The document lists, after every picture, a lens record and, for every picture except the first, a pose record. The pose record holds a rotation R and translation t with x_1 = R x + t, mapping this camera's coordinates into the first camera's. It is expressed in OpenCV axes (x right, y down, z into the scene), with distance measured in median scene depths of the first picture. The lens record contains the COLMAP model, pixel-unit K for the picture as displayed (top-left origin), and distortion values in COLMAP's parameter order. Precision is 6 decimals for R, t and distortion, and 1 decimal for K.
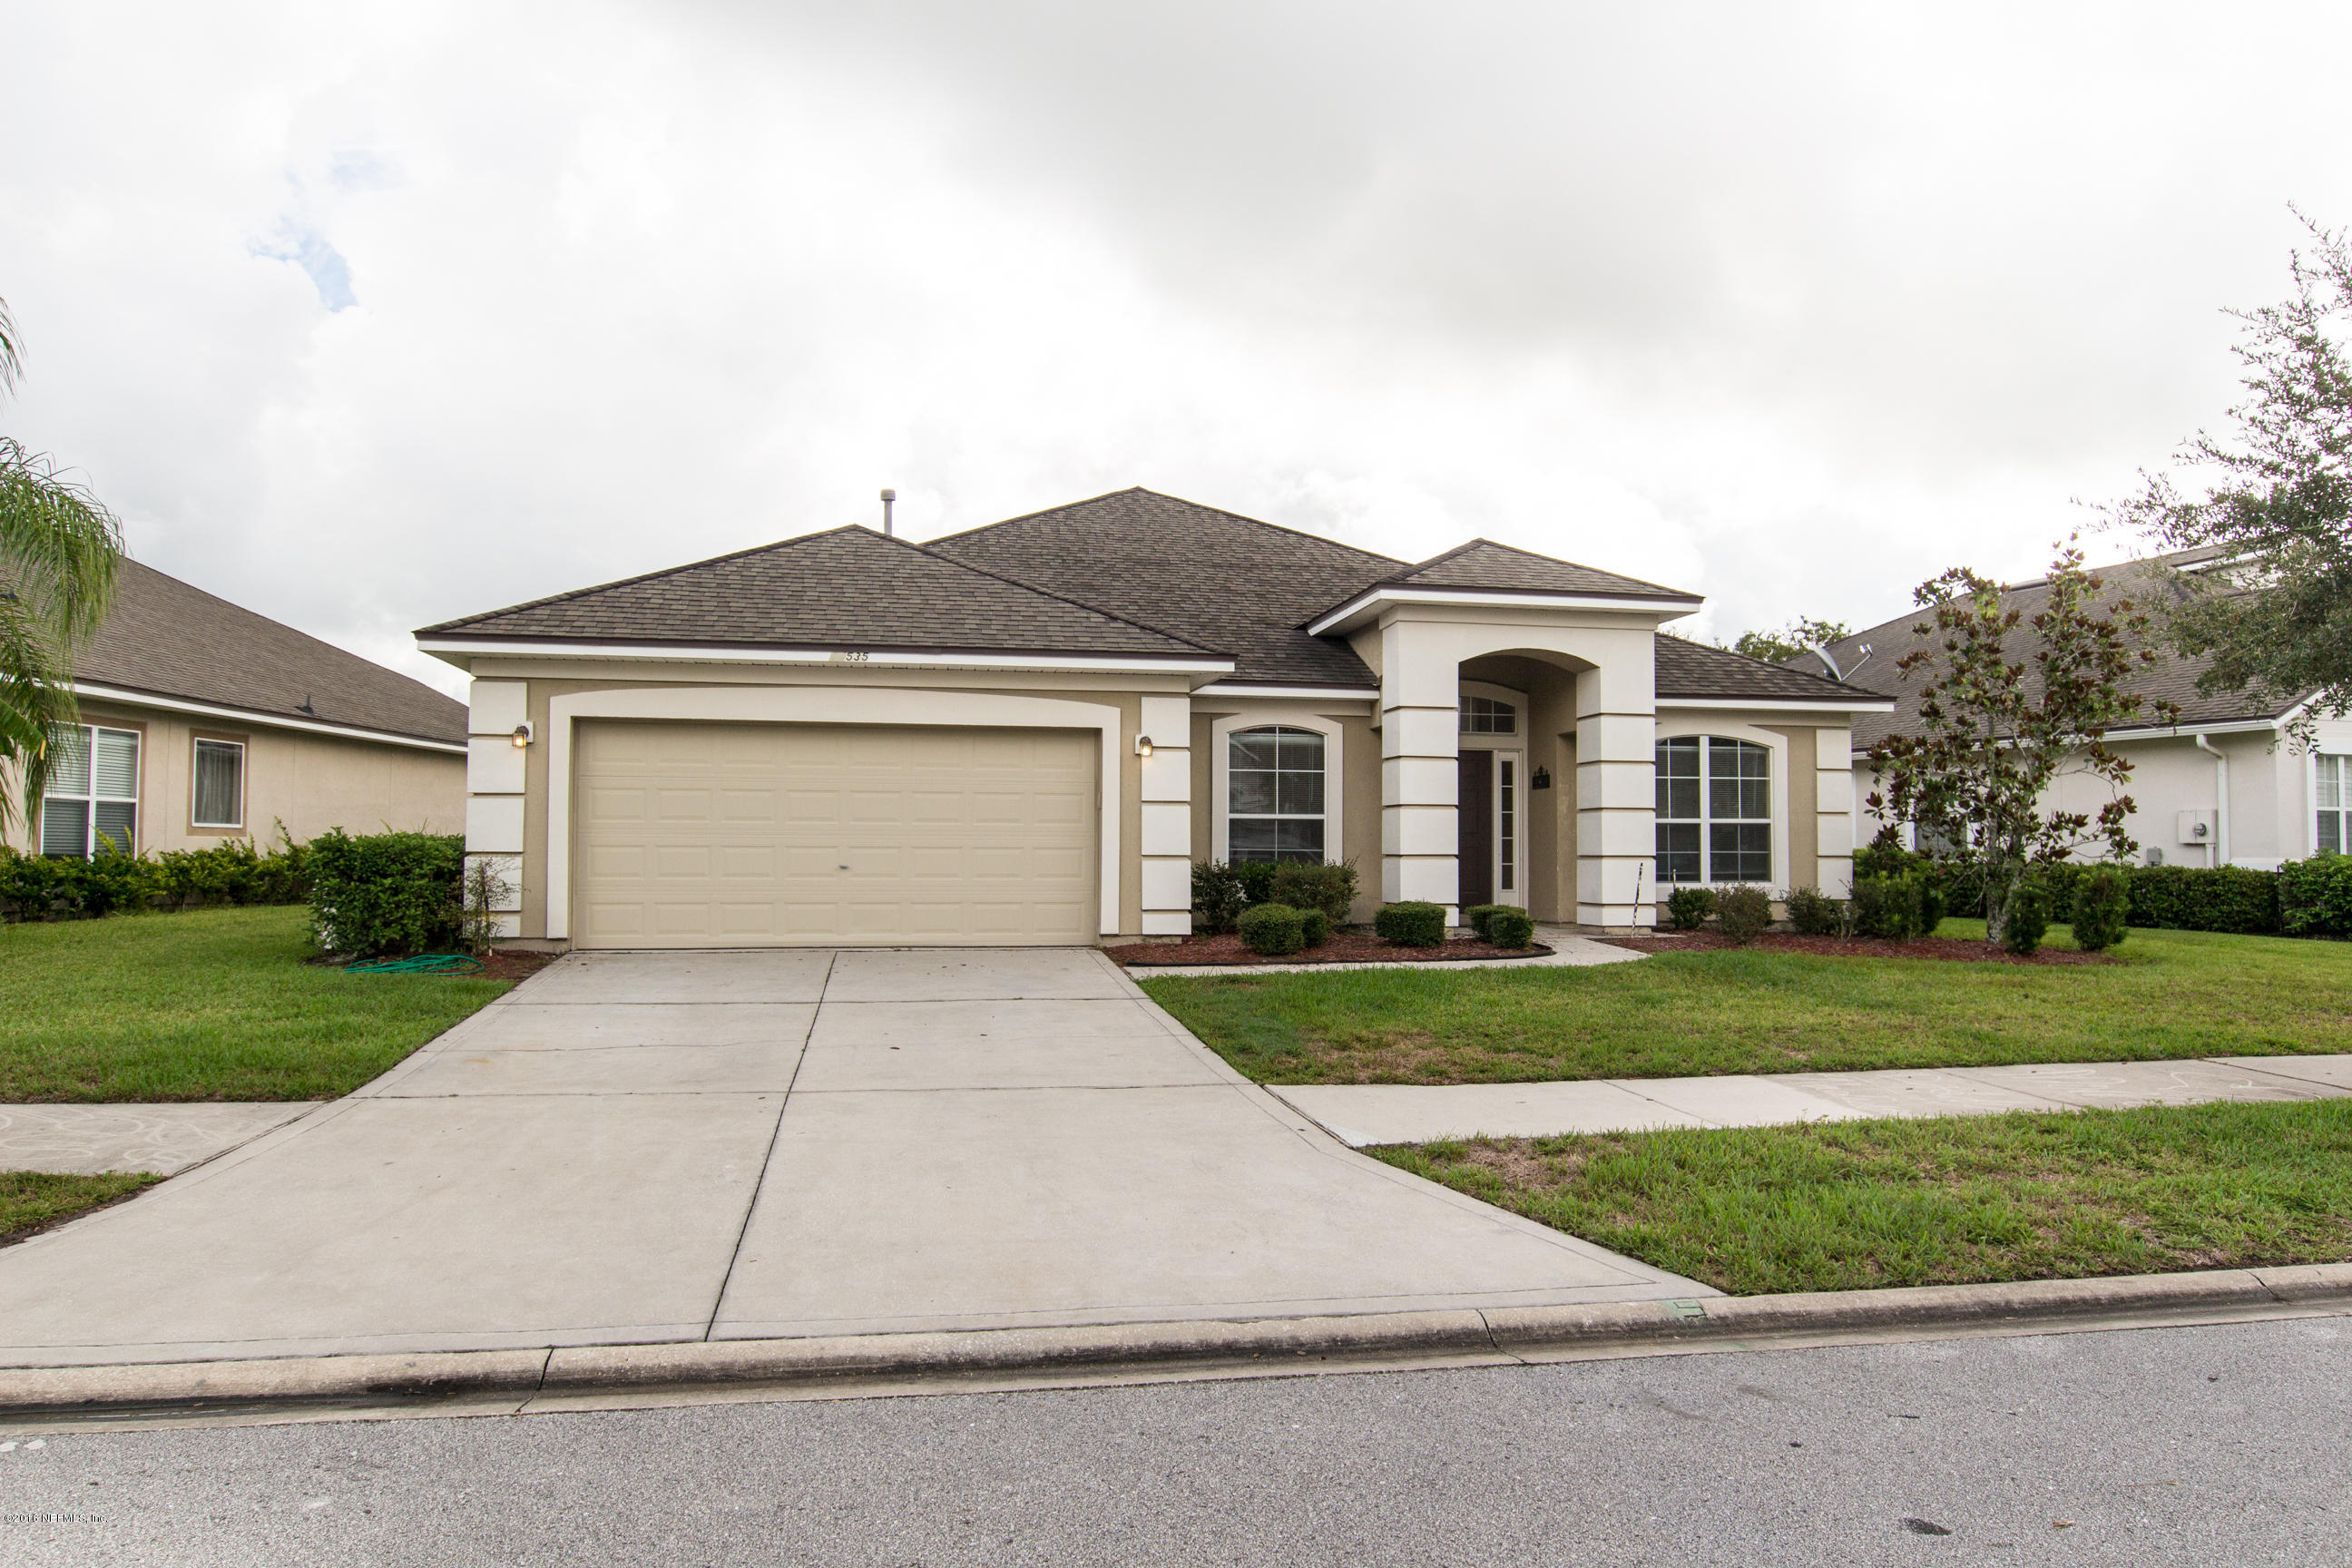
lens RADIAL K [[1613.4, 0, 1185.5], [0, 1613.4, 778.2], [0, 0, 1]] dist [-0.018699, 0.005017]
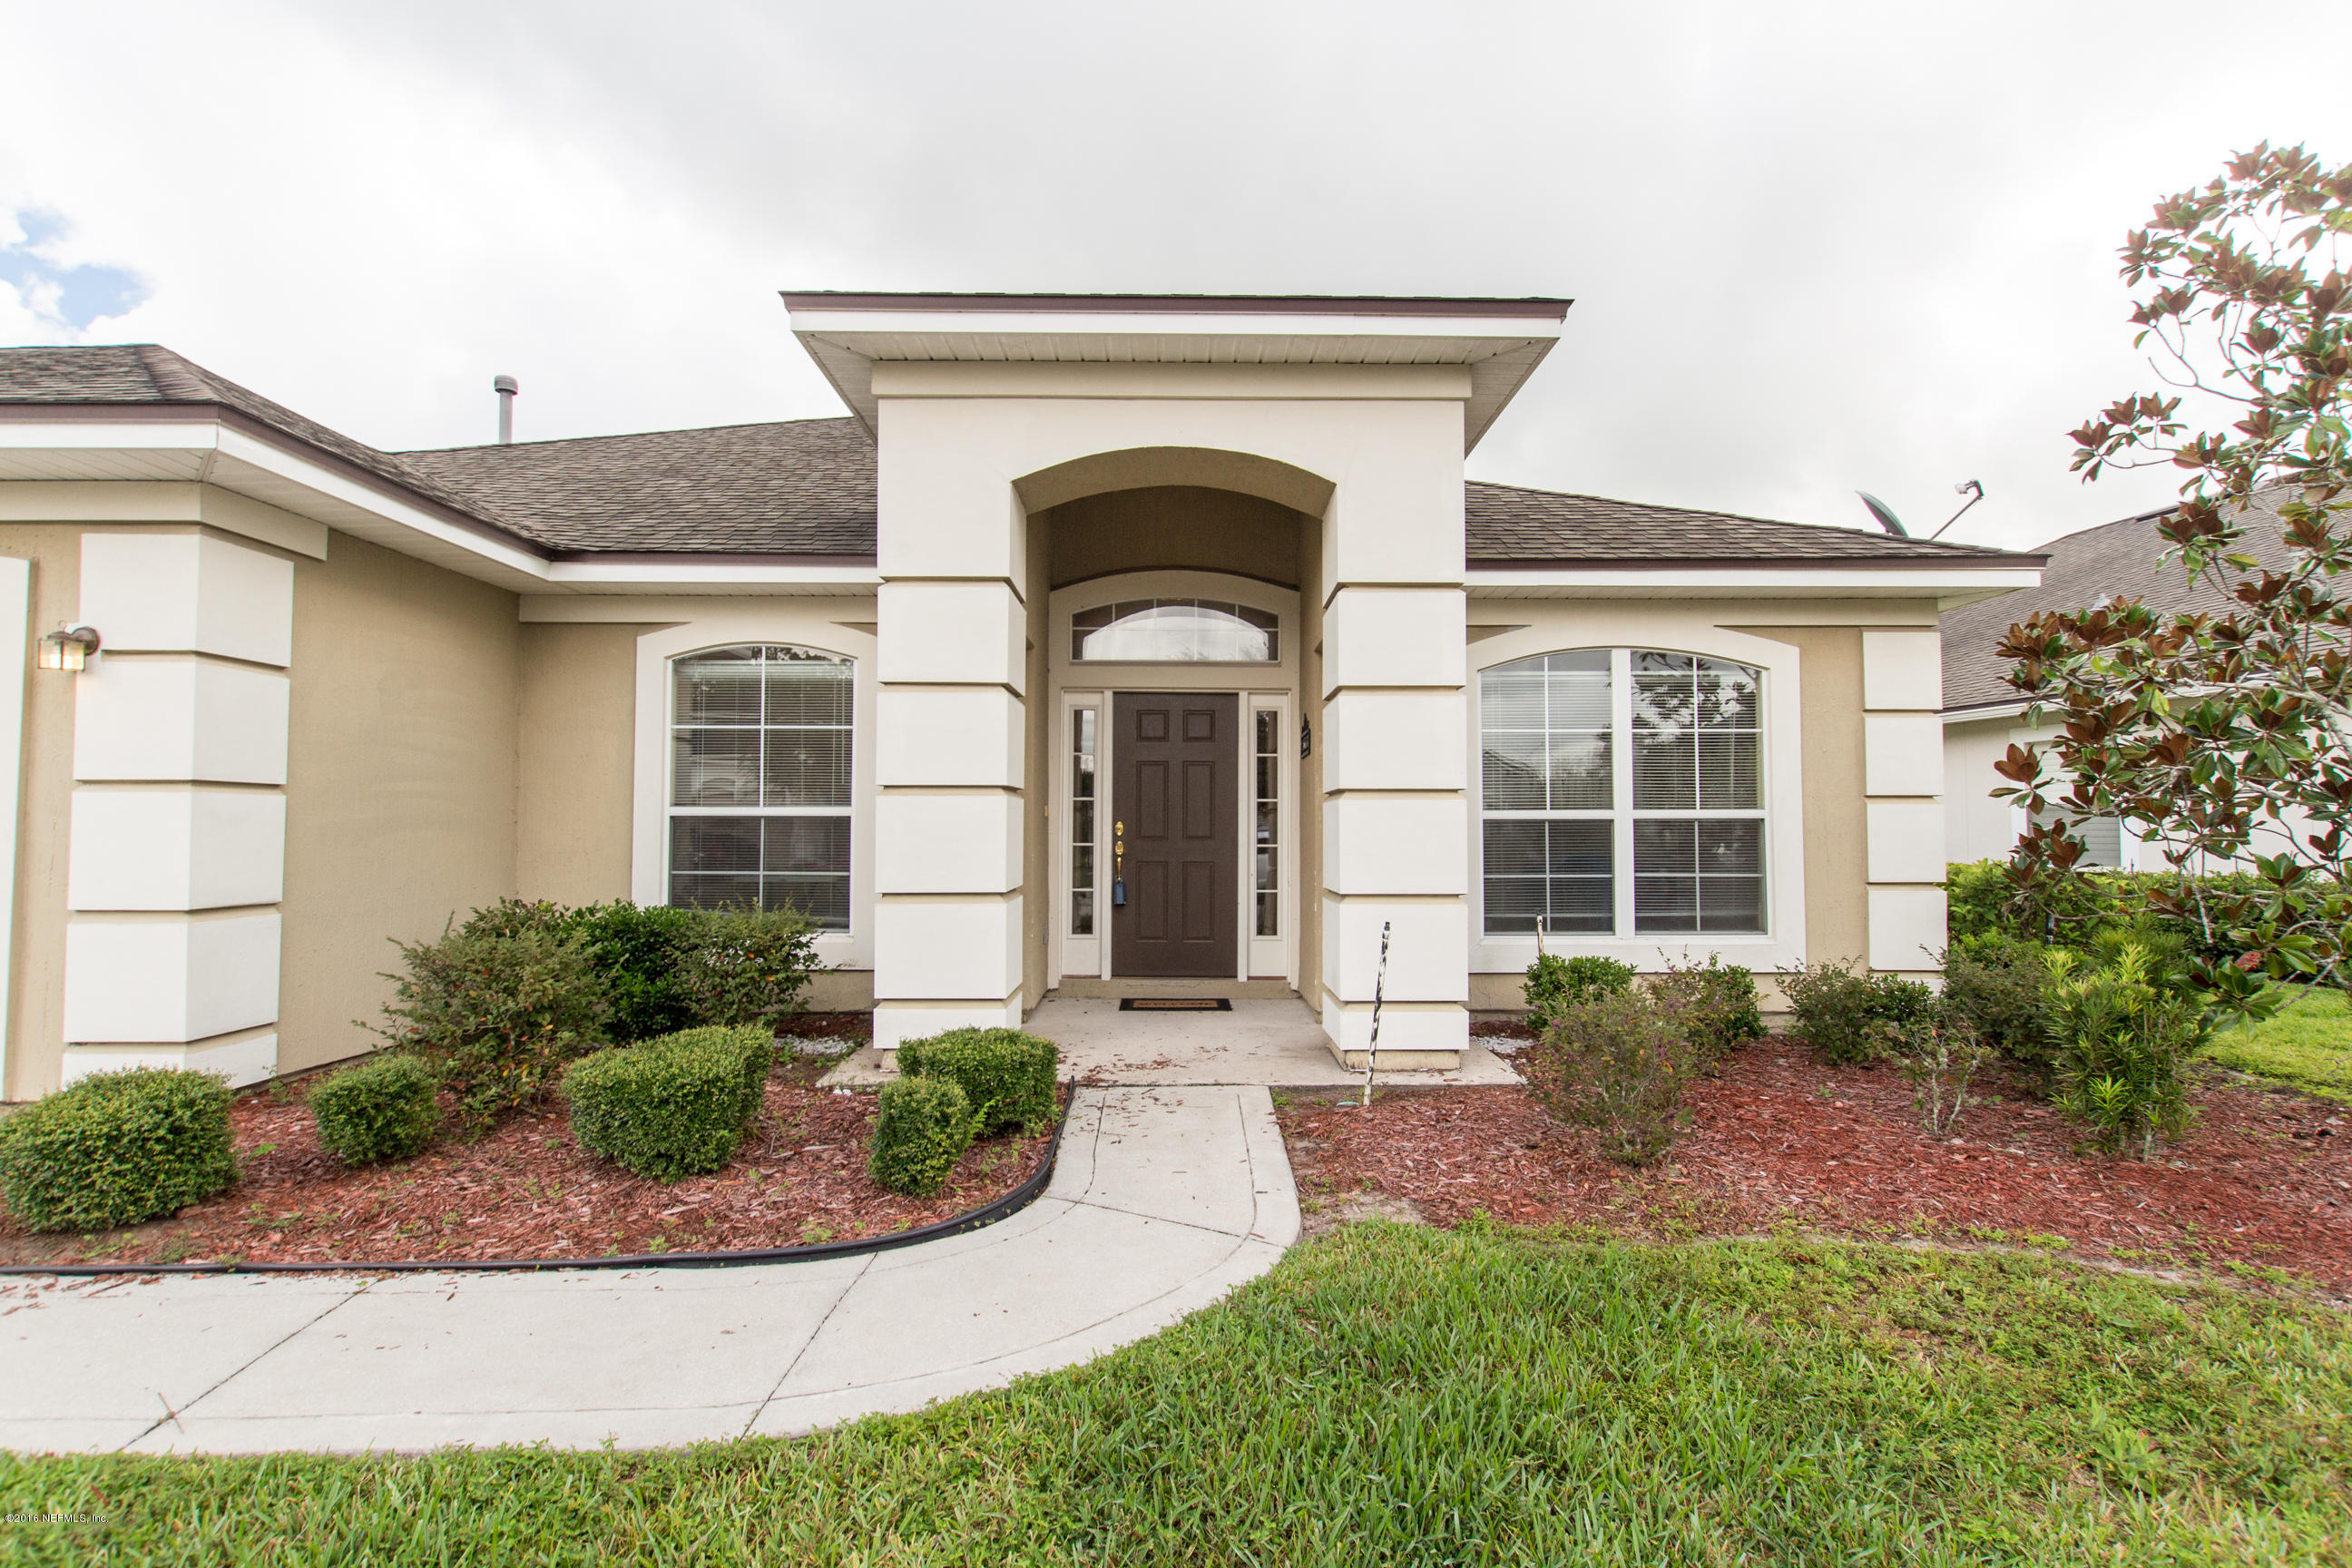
lens RADIAL K [[1113.1, 0, 1175.1], [0, 1113.1, 791.2], [0, 0, 1]] dist [0.003748, -0.001796]
pose [[0.981891, -0.009834, -0.189193, 0.305546], [0.011466, 0.999906, 0.007536, 0.018250], [0.189101, -0.009569, 0.981911, 0.765553]]
